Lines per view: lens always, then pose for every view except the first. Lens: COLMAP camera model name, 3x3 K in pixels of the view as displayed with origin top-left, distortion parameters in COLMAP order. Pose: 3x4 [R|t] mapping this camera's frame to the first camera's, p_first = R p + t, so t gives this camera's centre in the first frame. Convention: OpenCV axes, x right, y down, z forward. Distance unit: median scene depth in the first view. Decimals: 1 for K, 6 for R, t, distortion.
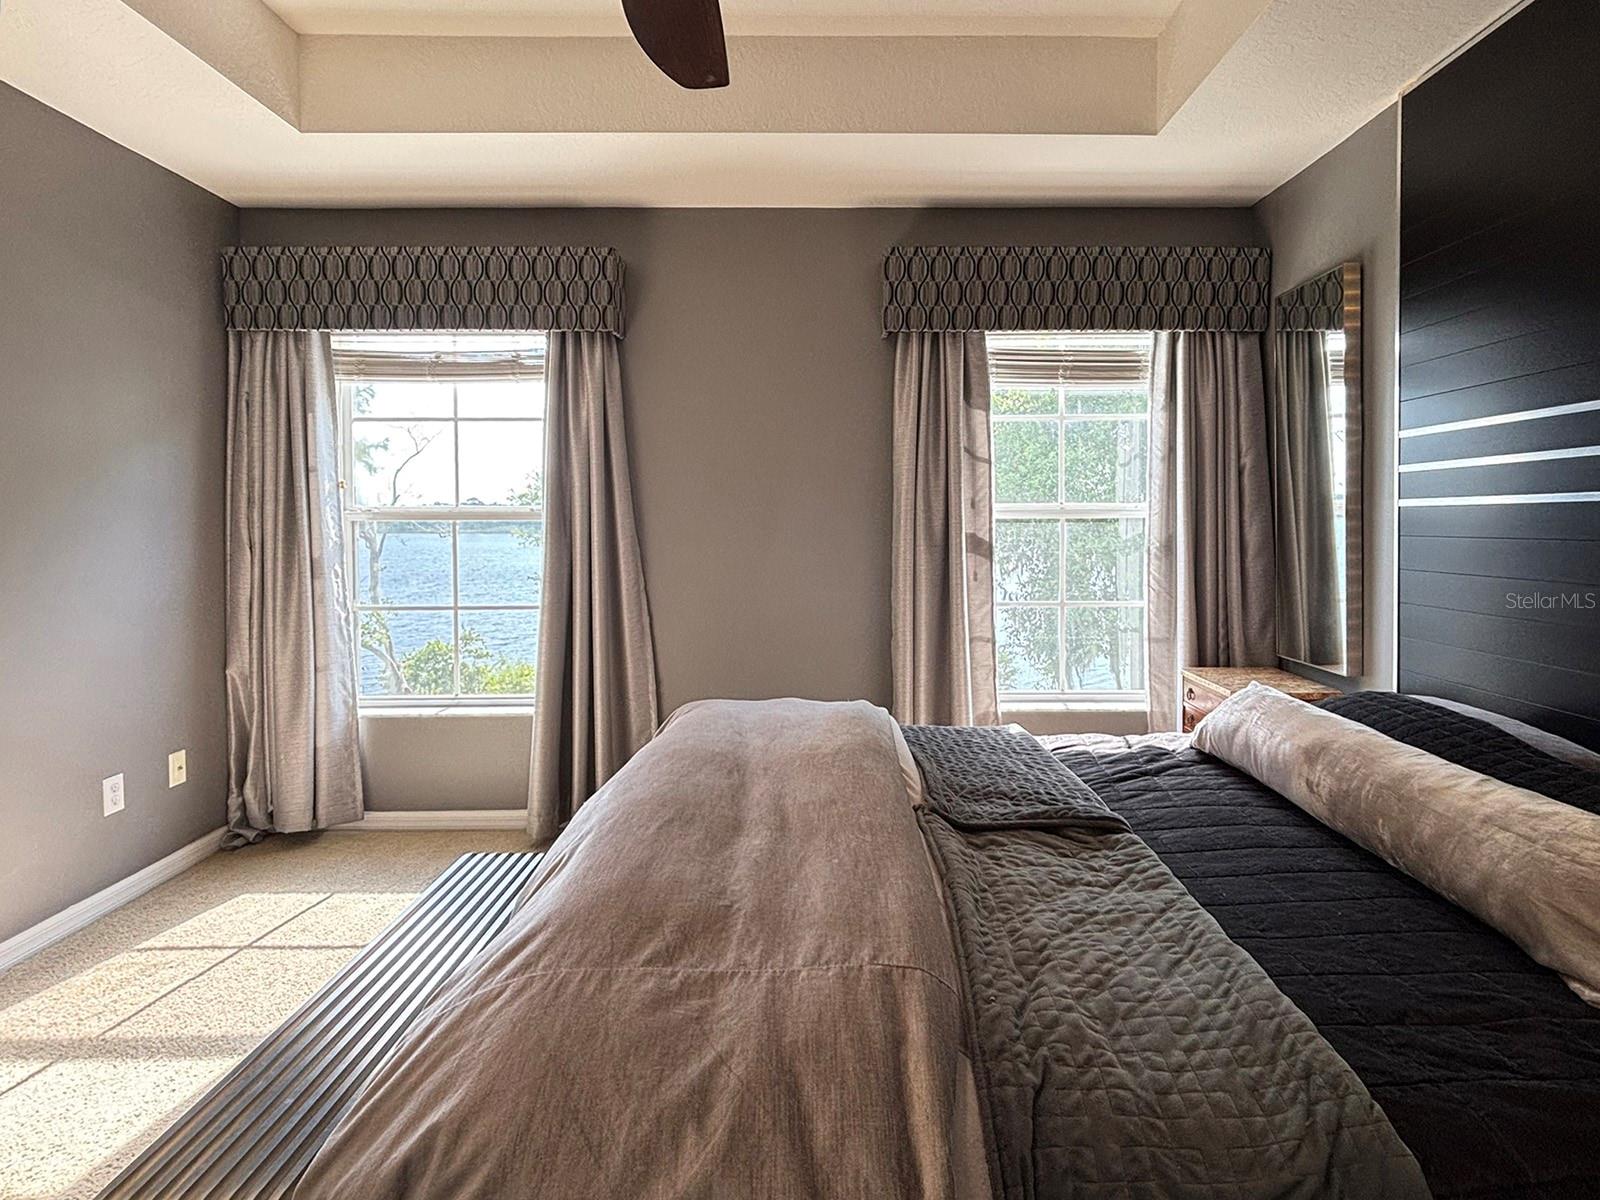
lens RADIAL K [[810.8, 0, 801.6], [0, 810.8, 534.5], [0, 0, 1]] dist [-0.013003, 0.015137]
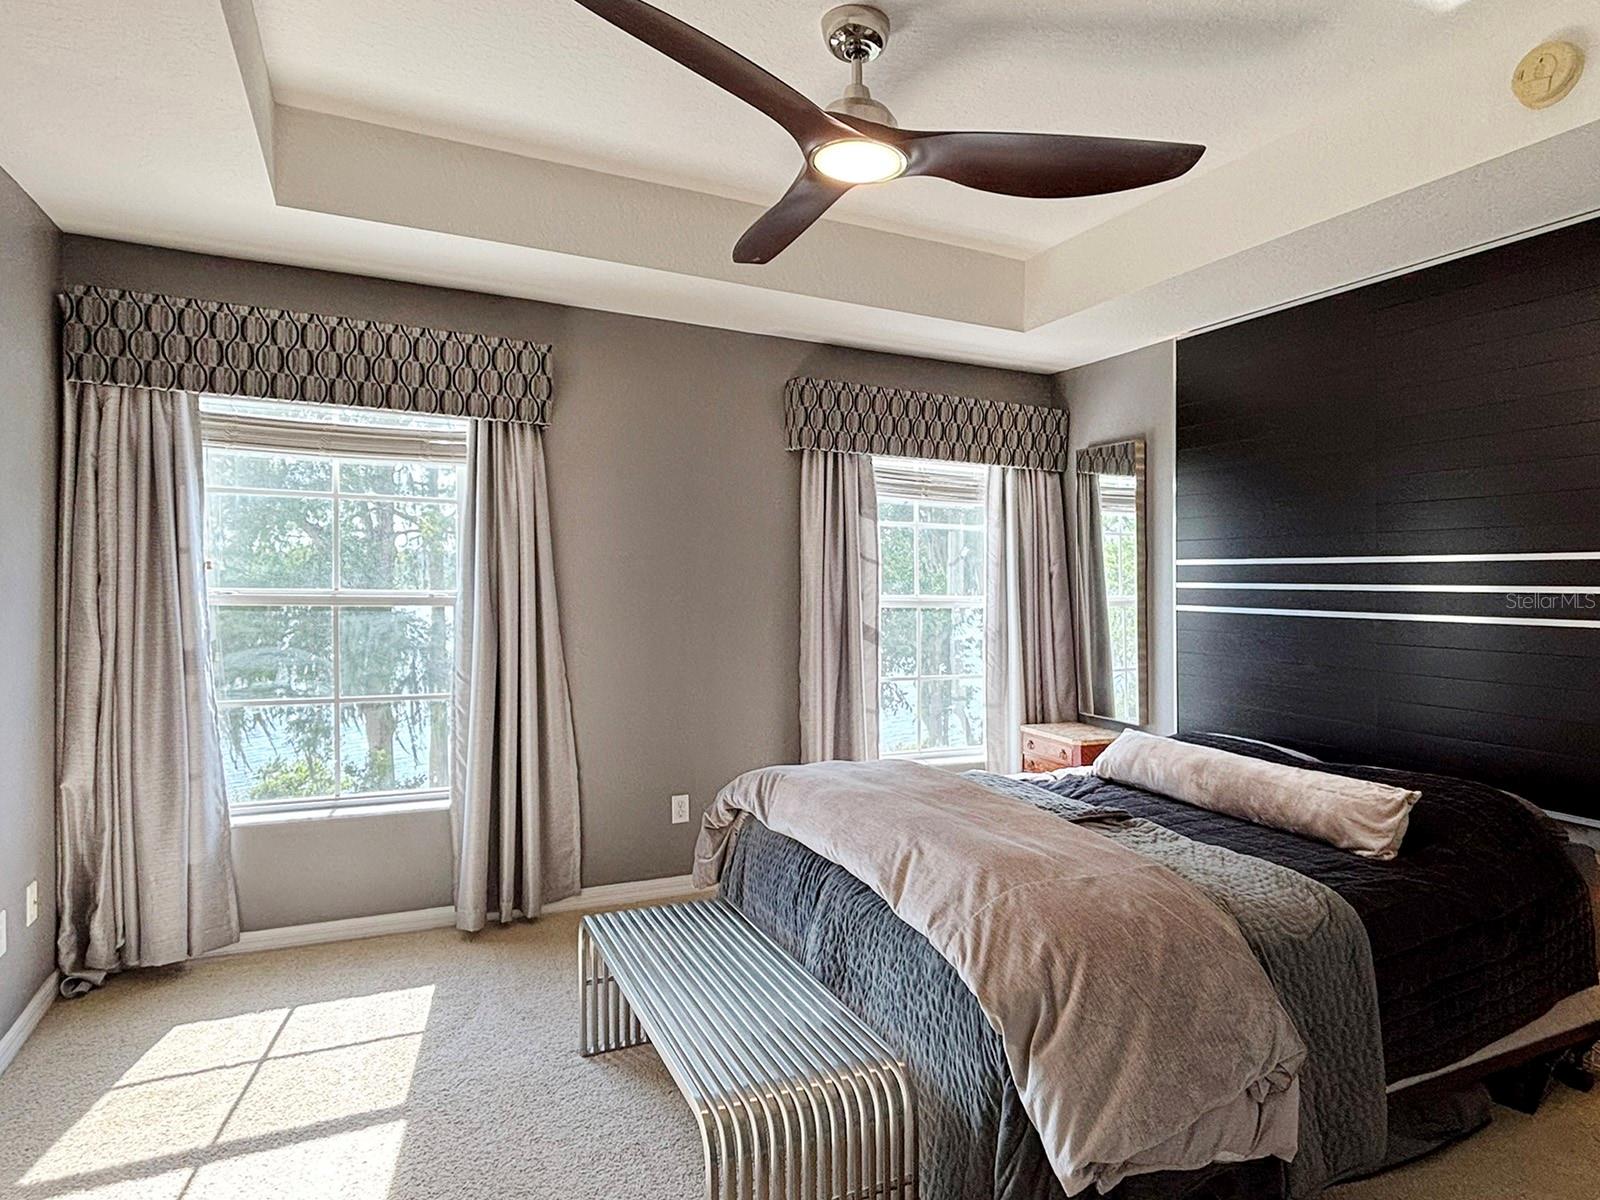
lens RADIAL K [[919.2, 0, 789.5], [0, 919.2, 563.4], [0, 0, 1]] dist [-0.003066, -0.000531]
pose [[0.913656, 0.024224, 0.405765, -0.439773], [-0.009912, 0.999254, -0.037337, -0.035608], [-0.406366, 0.030091, 0.913215, -0.196868]]
